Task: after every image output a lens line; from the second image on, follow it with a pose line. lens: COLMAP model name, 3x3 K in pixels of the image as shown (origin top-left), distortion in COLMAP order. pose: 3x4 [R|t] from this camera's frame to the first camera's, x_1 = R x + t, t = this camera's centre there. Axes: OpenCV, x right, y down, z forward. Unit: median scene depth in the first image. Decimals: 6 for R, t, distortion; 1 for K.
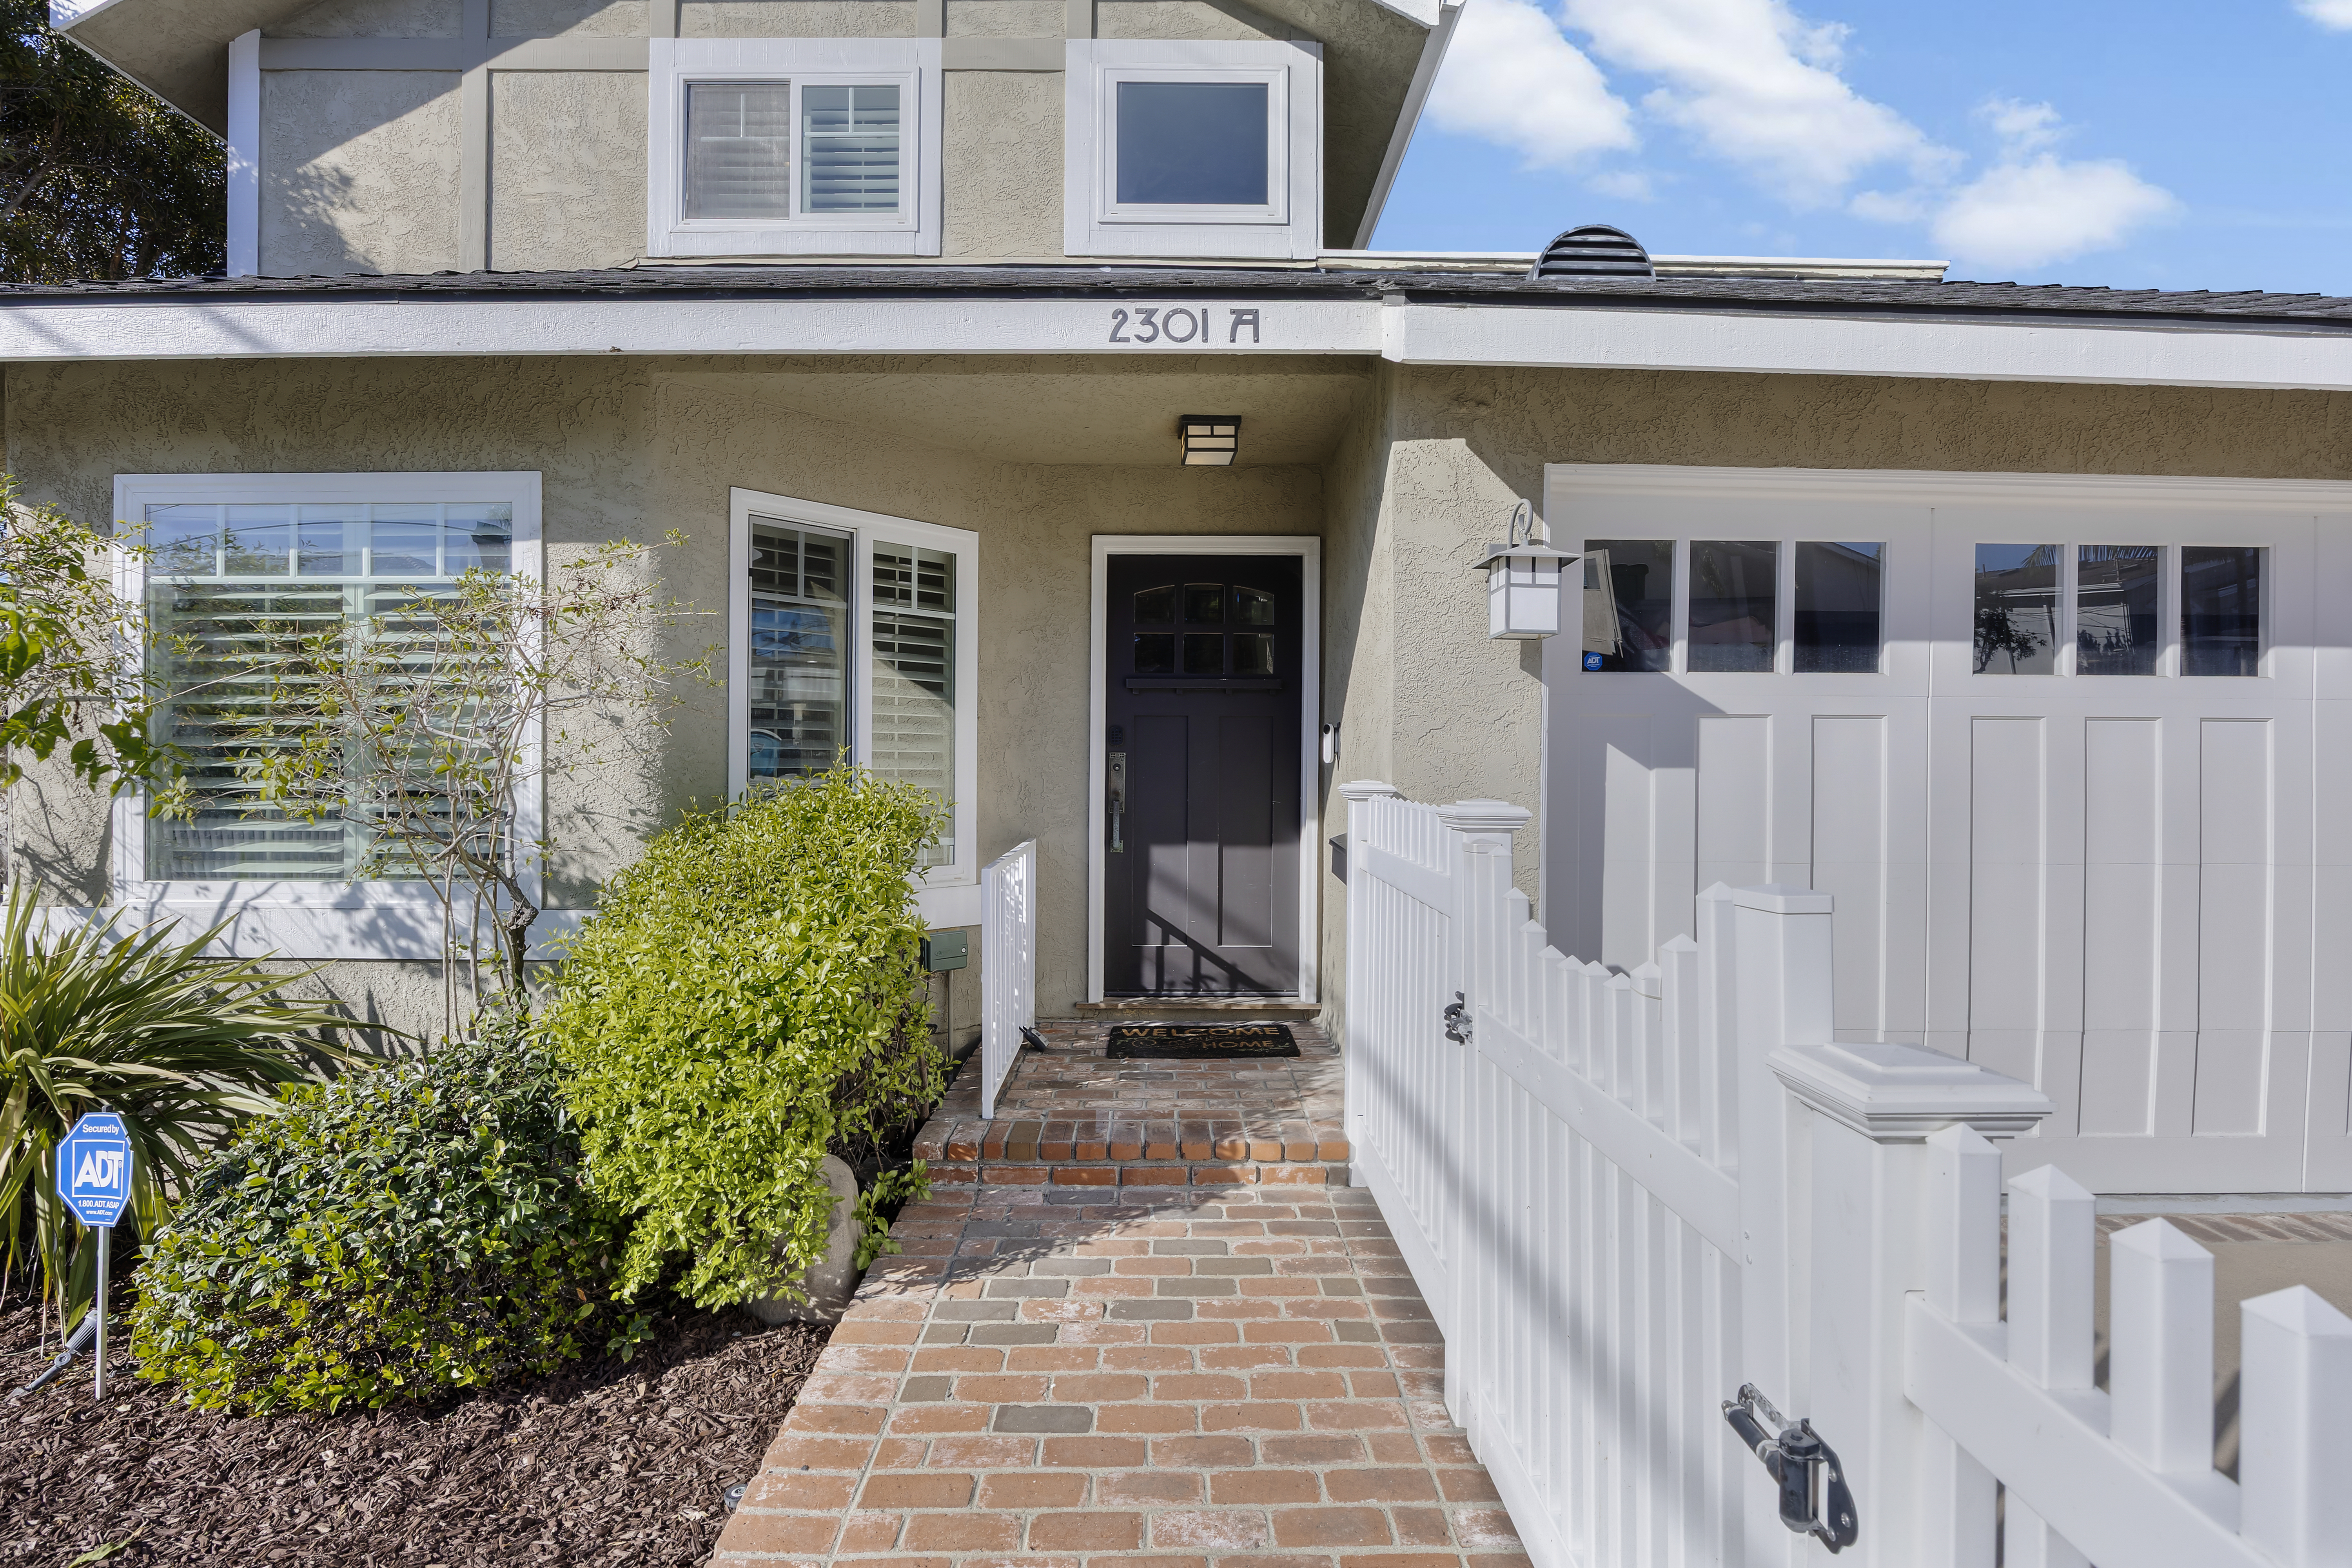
lens RADIAL K [[1121.3, 0, 1176.0], [0, 1121.3, 784.0], [0, 0, 1]] dist [-0.002799, -0.000191]
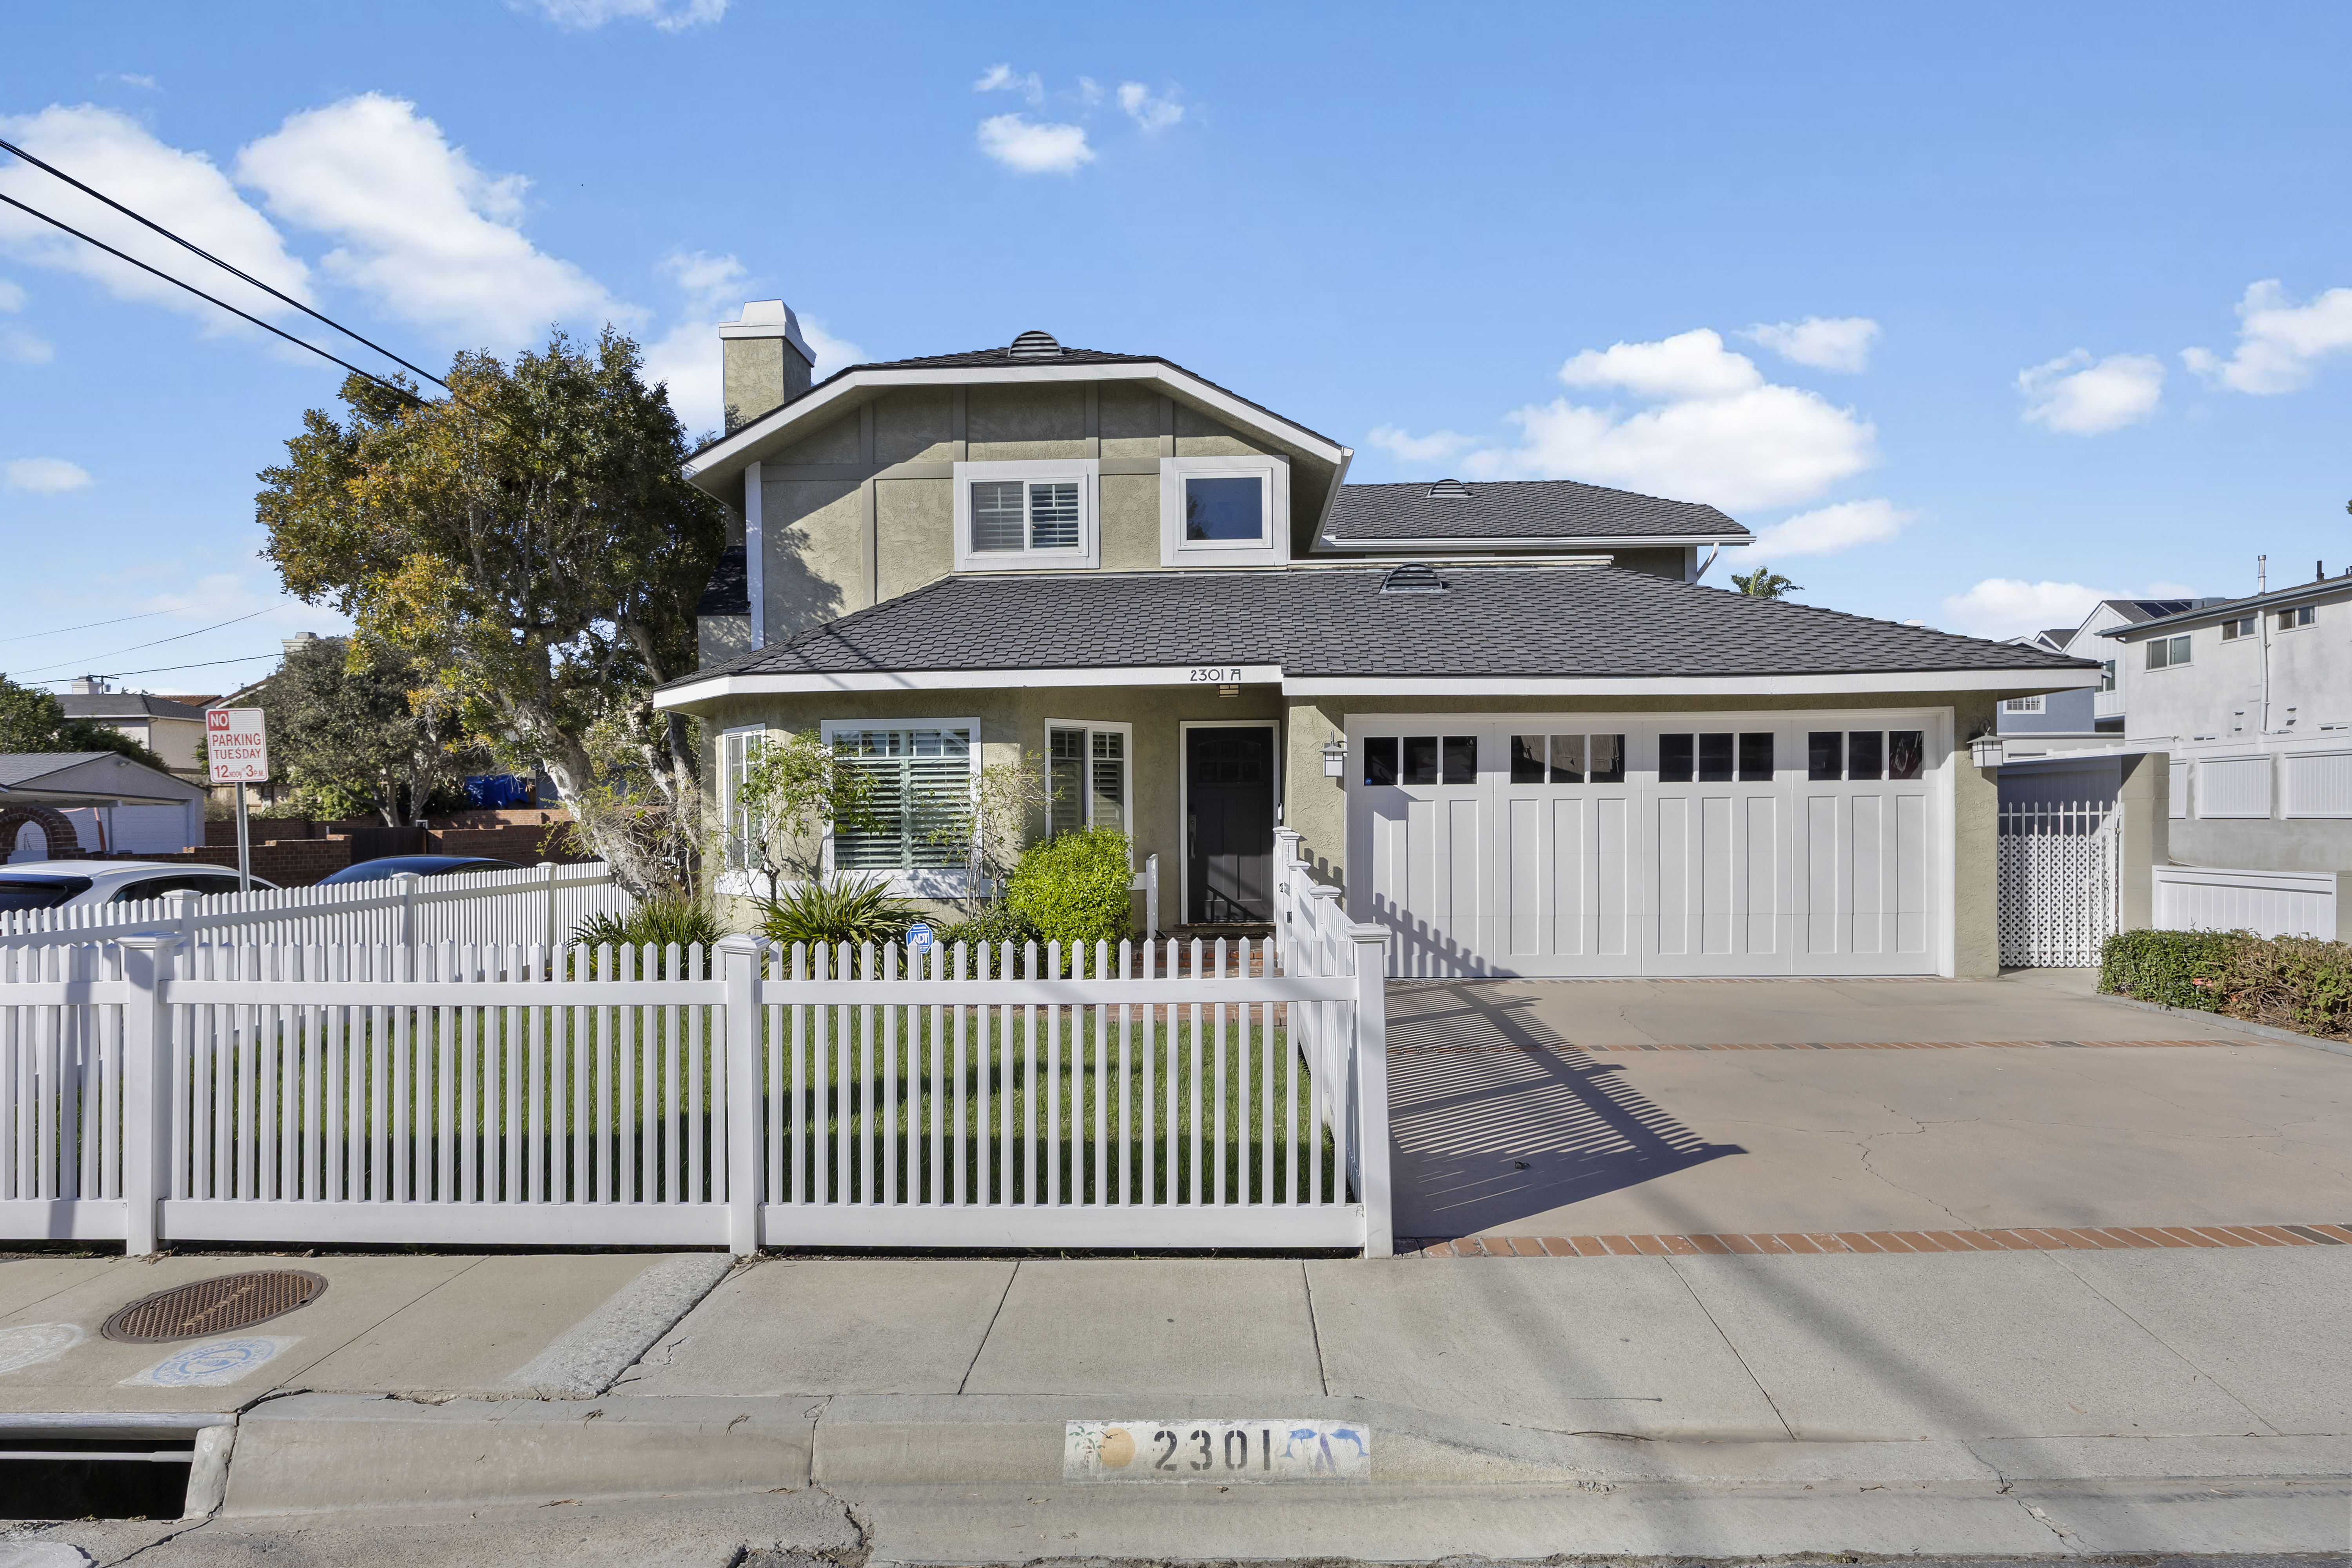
lens RADIAL K [[1287.7, 0, 1177.2], [0, 1287.7, 825.1], [0, 0, 1]] dist [0.000590, 0.000010]
pose [[0.998541, -0.015147, -0.051828, 0.052057], [0.014981, 0.999881, -0.003590, 0.000457], [0.051877, 0.002809, 0.998650, -1.618823]]
